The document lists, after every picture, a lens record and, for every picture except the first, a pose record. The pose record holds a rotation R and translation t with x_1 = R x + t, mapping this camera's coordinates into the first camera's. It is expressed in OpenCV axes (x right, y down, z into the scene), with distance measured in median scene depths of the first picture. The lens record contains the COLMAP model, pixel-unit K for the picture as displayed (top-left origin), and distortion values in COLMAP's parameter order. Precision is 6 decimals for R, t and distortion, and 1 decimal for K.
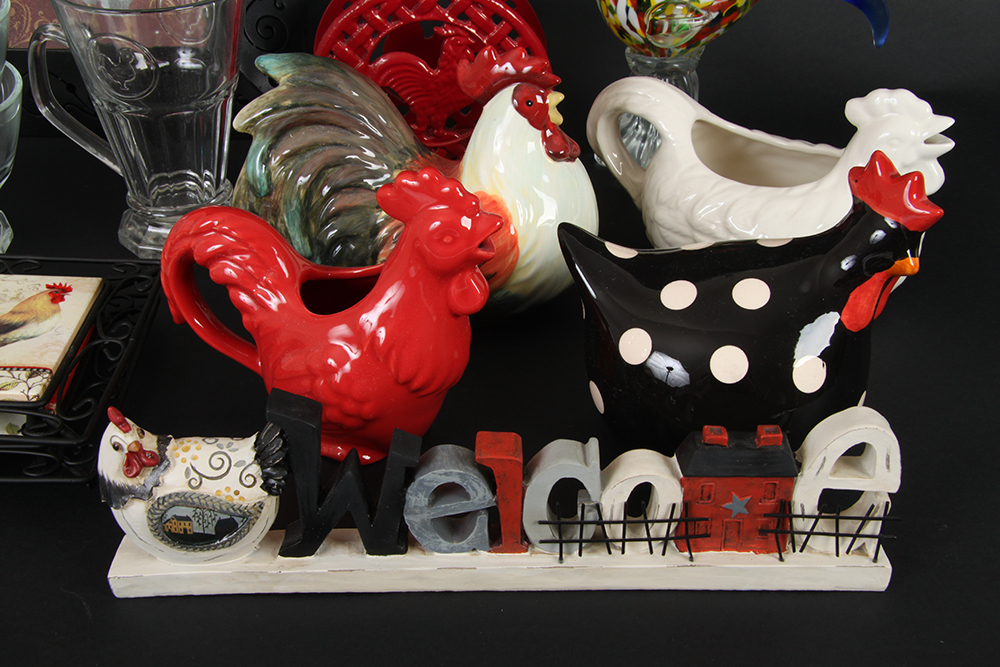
lens RADIAL K [[1468.7, 0, 503.9], [0, 1468.7, 332.4], [0, 0, 1]] dist [0.072658, 0.000000]
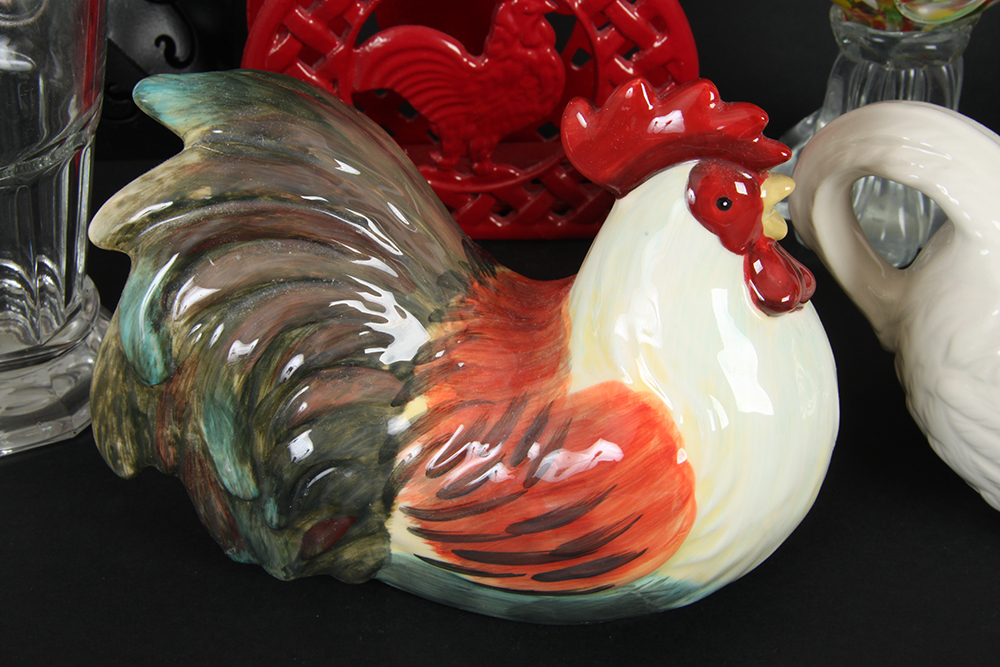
lens RADIAL K [[1682.1, 0, 496.1], [0, 1682.1, 330.8], [0, 0, 1]] dist [0.068348, 0.000000]
pose [[0.999615, -0.007675, 0.026666, -0.069073], [0.005113, 0.995479, 0.094843, -0.165730], [-0.027274, -0.094670, 0.995135, 0.464745]]
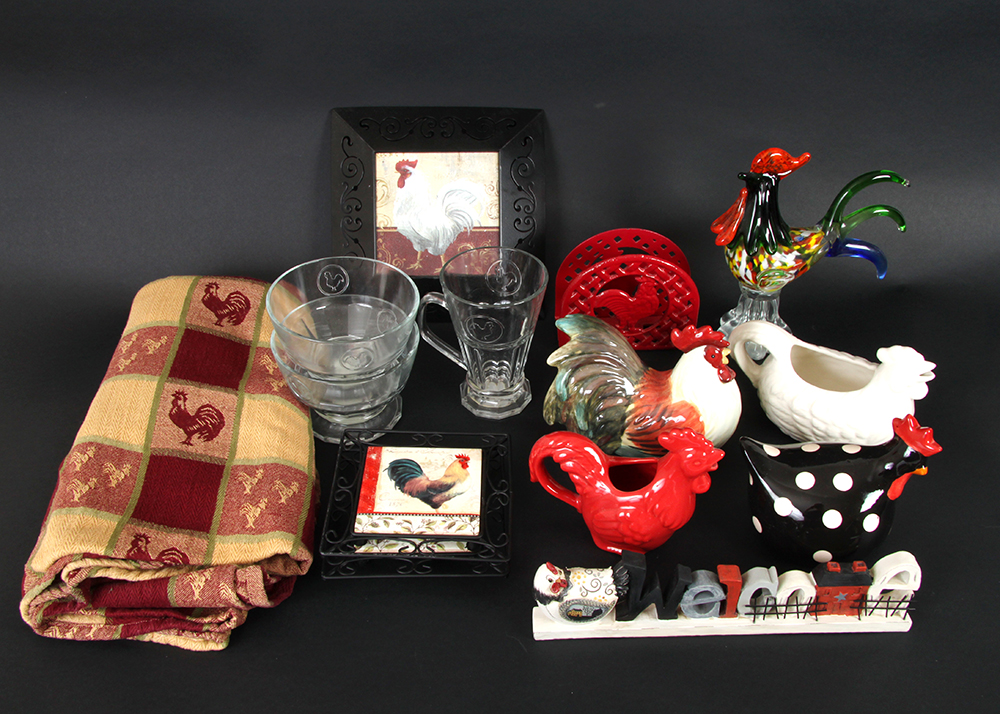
lens RADIAL K [[1147.7, 0, 508.3], [0, 1147.7, 356.0], [0, 0, 1]] dist [-0.050010, 0.000000]
pose [[0.999665, -0.009733, 0.023966, -0.274589], [0.006796, 0.992784, 0.119722, -0.329482], [-0.024959, -0.119519, 0.992518, -0.428911]]
